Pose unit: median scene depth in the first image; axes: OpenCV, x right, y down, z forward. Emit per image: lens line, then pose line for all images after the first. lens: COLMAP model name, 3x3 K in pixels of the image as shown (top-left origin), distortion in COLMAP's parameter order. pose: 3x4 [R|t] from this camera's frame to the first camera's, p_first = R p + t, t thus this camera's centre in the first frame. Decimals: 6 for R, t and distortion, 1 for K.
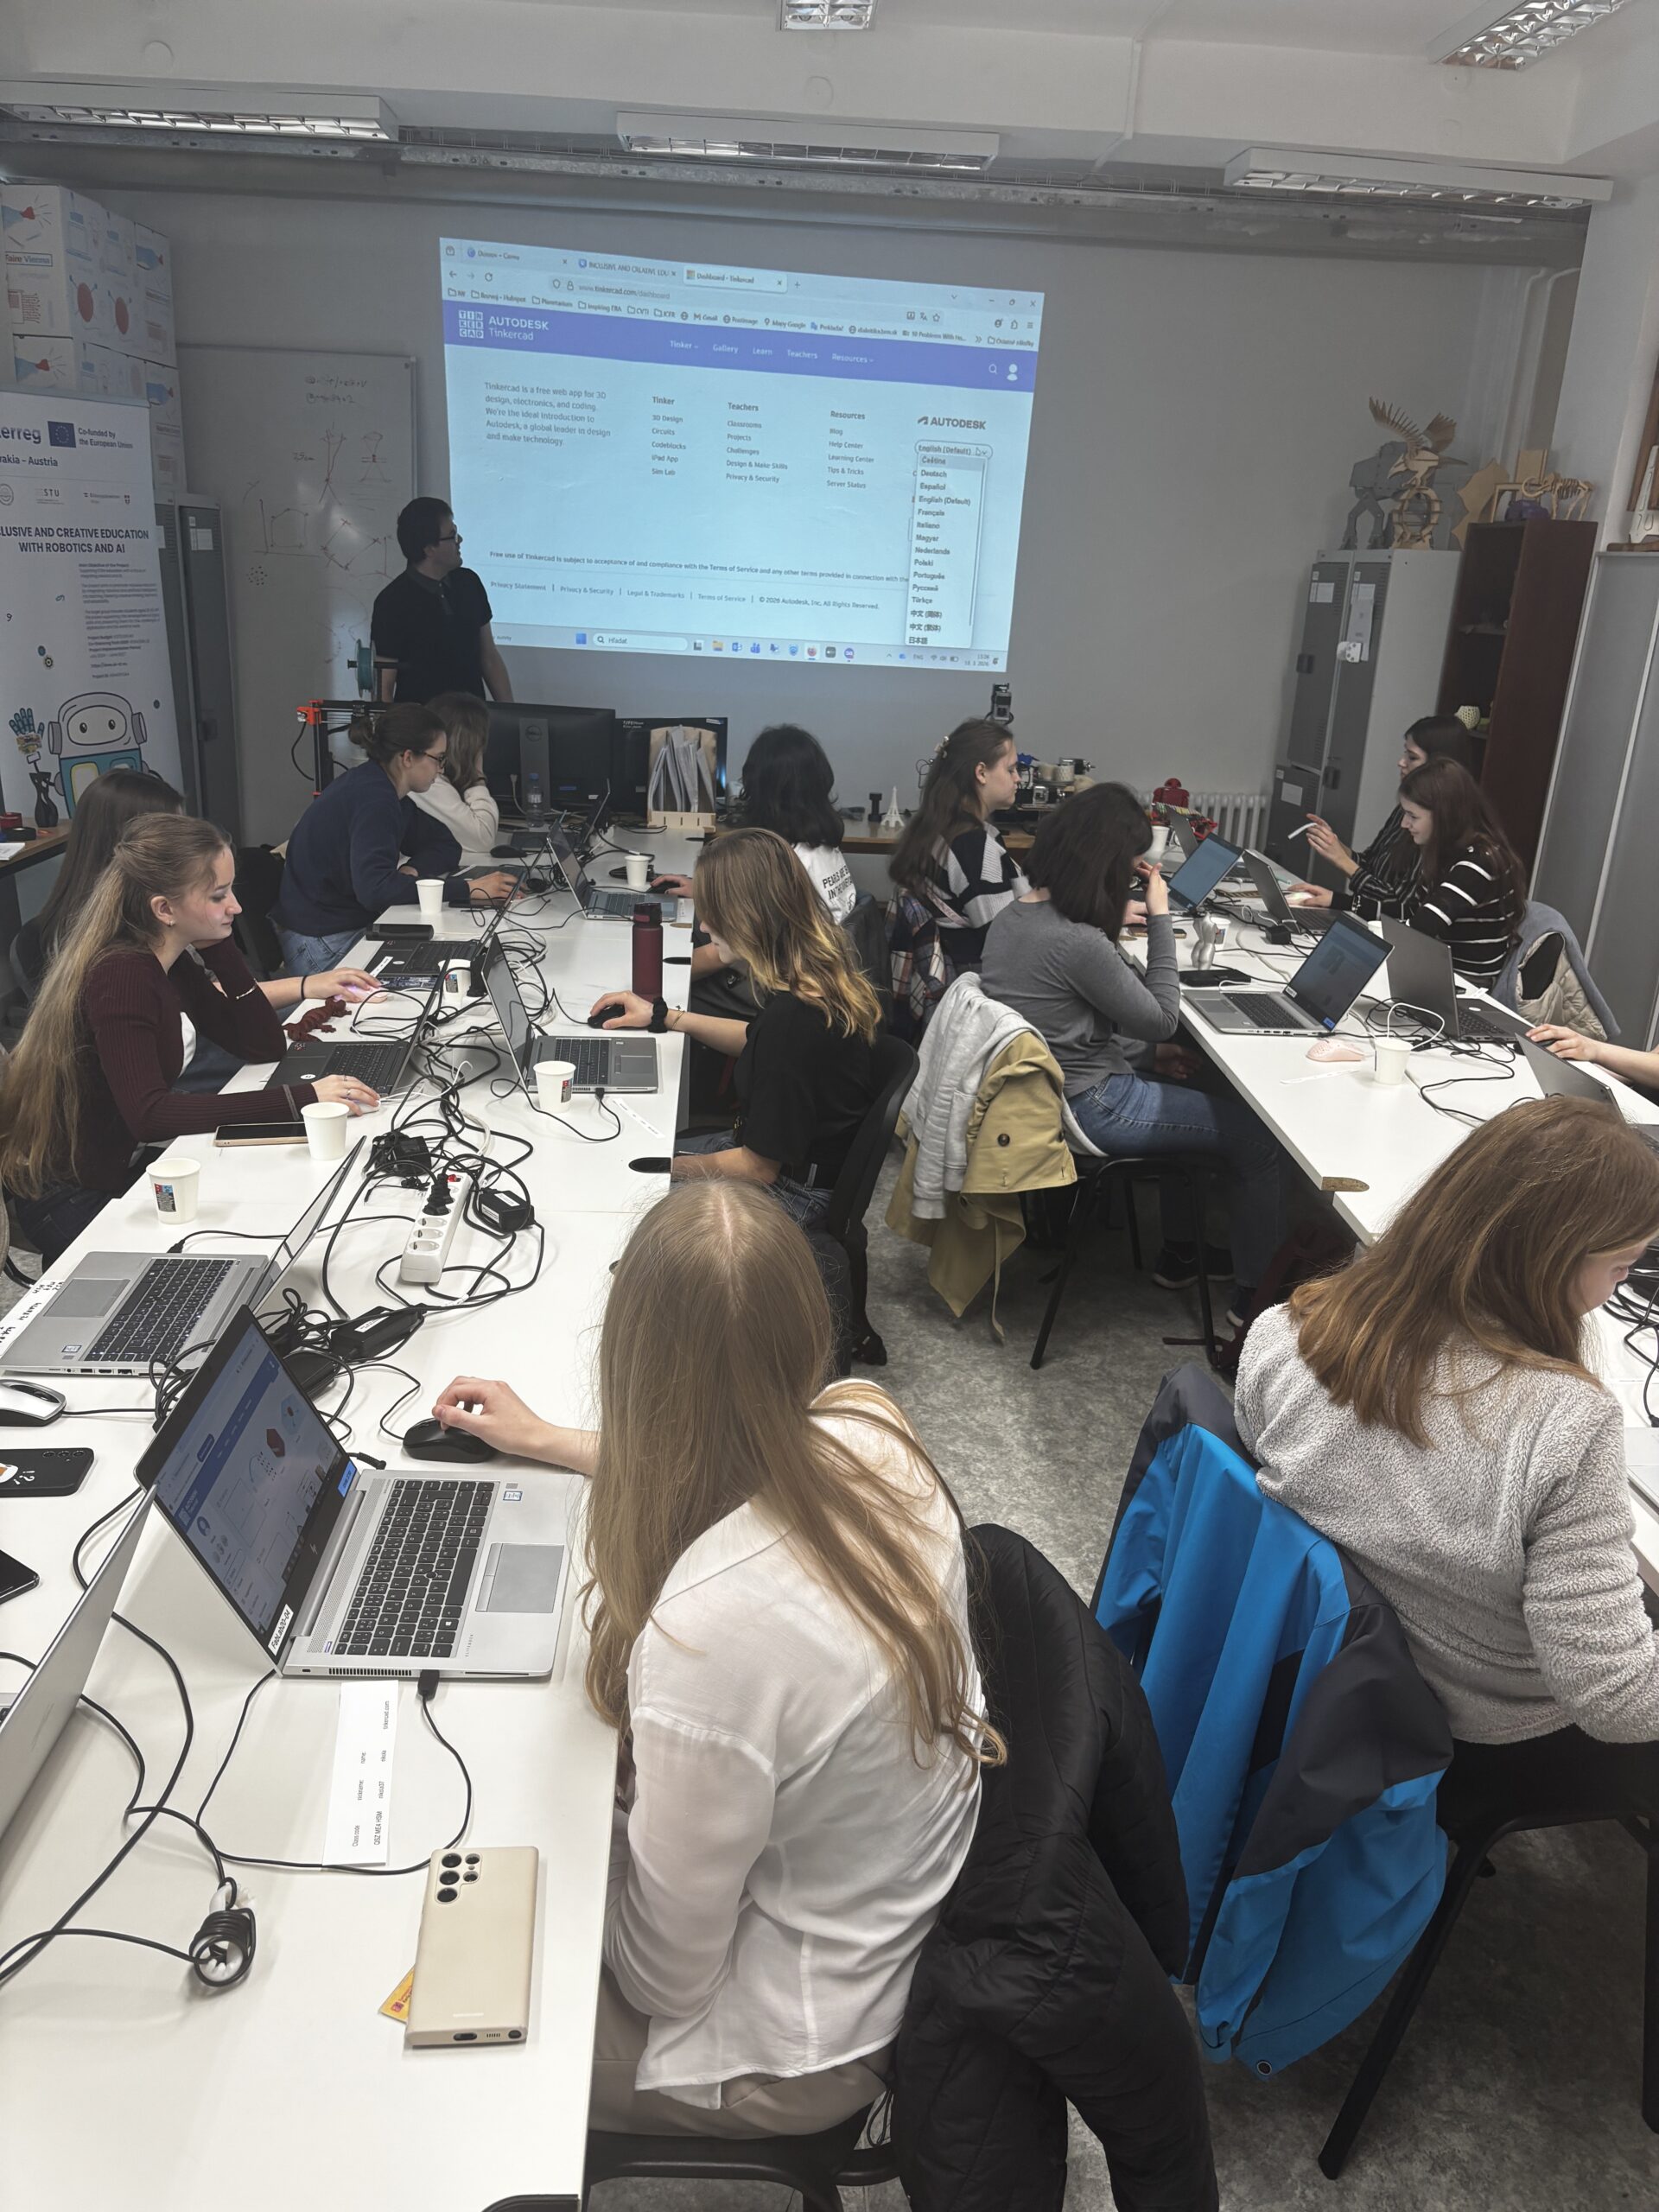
lens RADIAL K [[1668.6, 0, 831.9], [0, 1668.6, 1121.8], [0, 0, 1]] dist [0.045087, -0.064210]
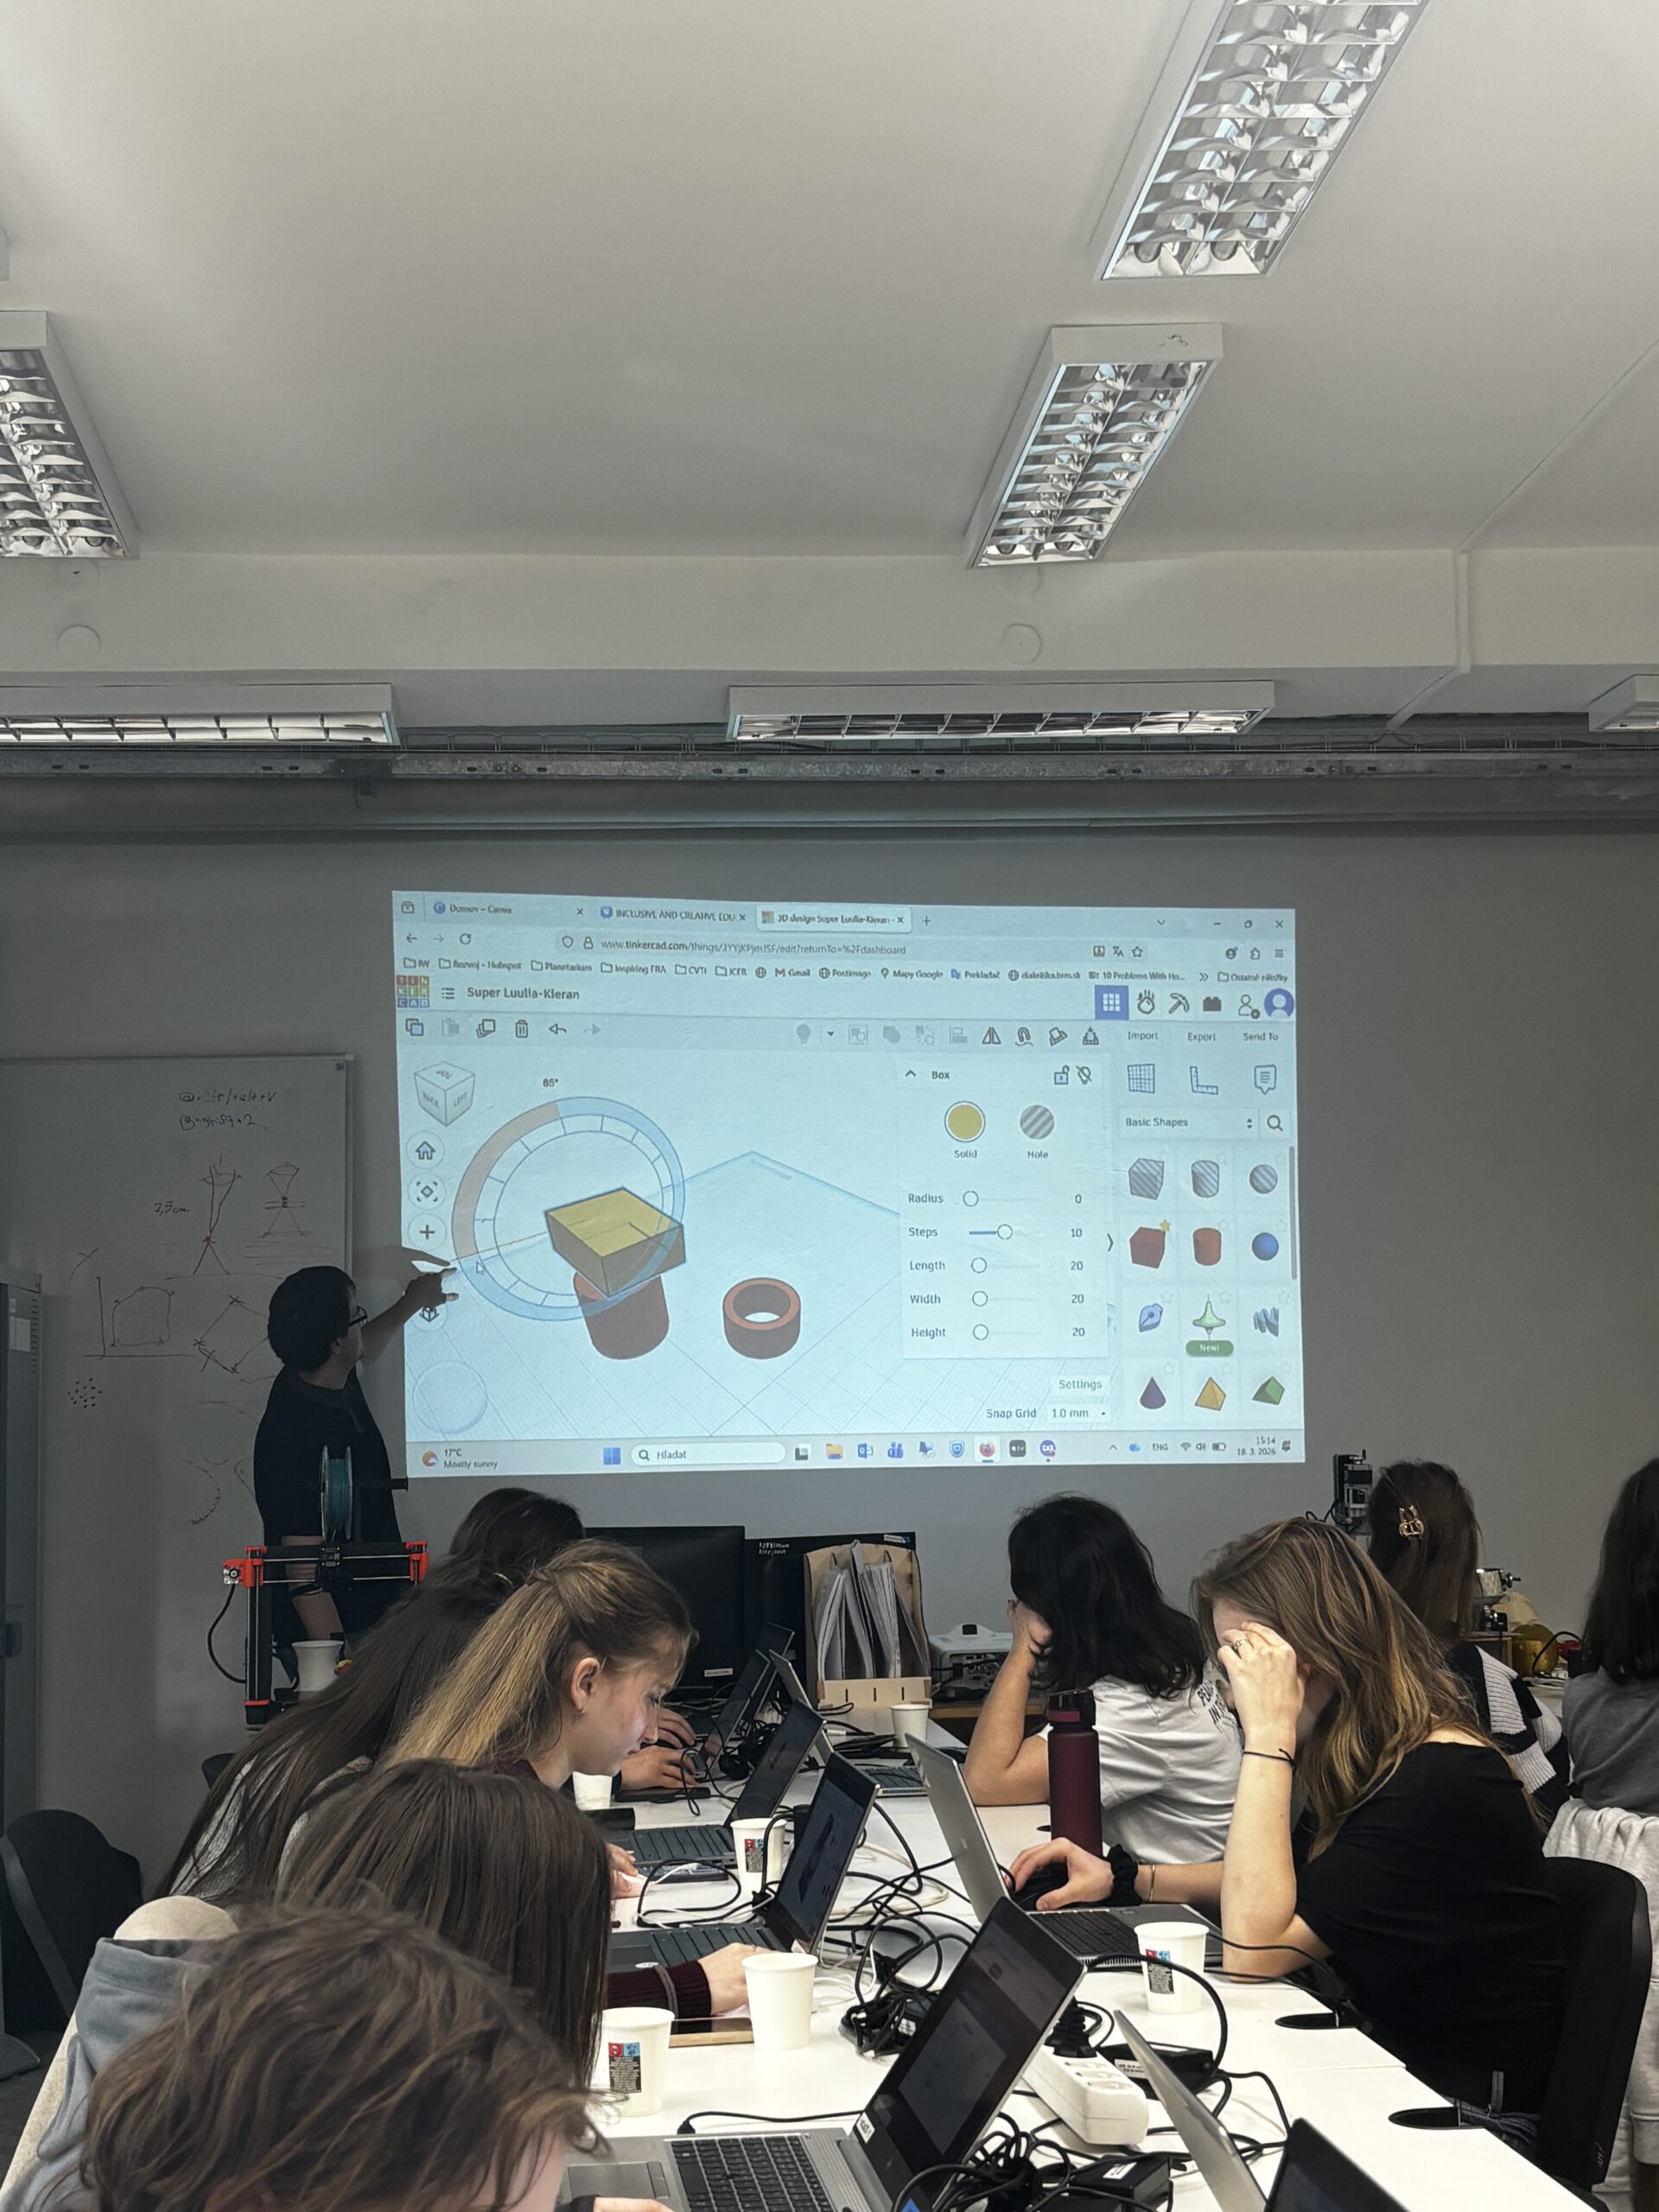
lens RADIAL K [[2996.7, 0, 834.1], [0, 2996.7, 1116.9], [0, 0, 1]] dist [0.147327, 0.000000]
pose [[0.996772, -0.065347, 0.046644, -0.138450], [0.078897, 0.904868, -0.418316, 0.078522], [-0.014871, 0.420646, 0.907103, -0.053588]]
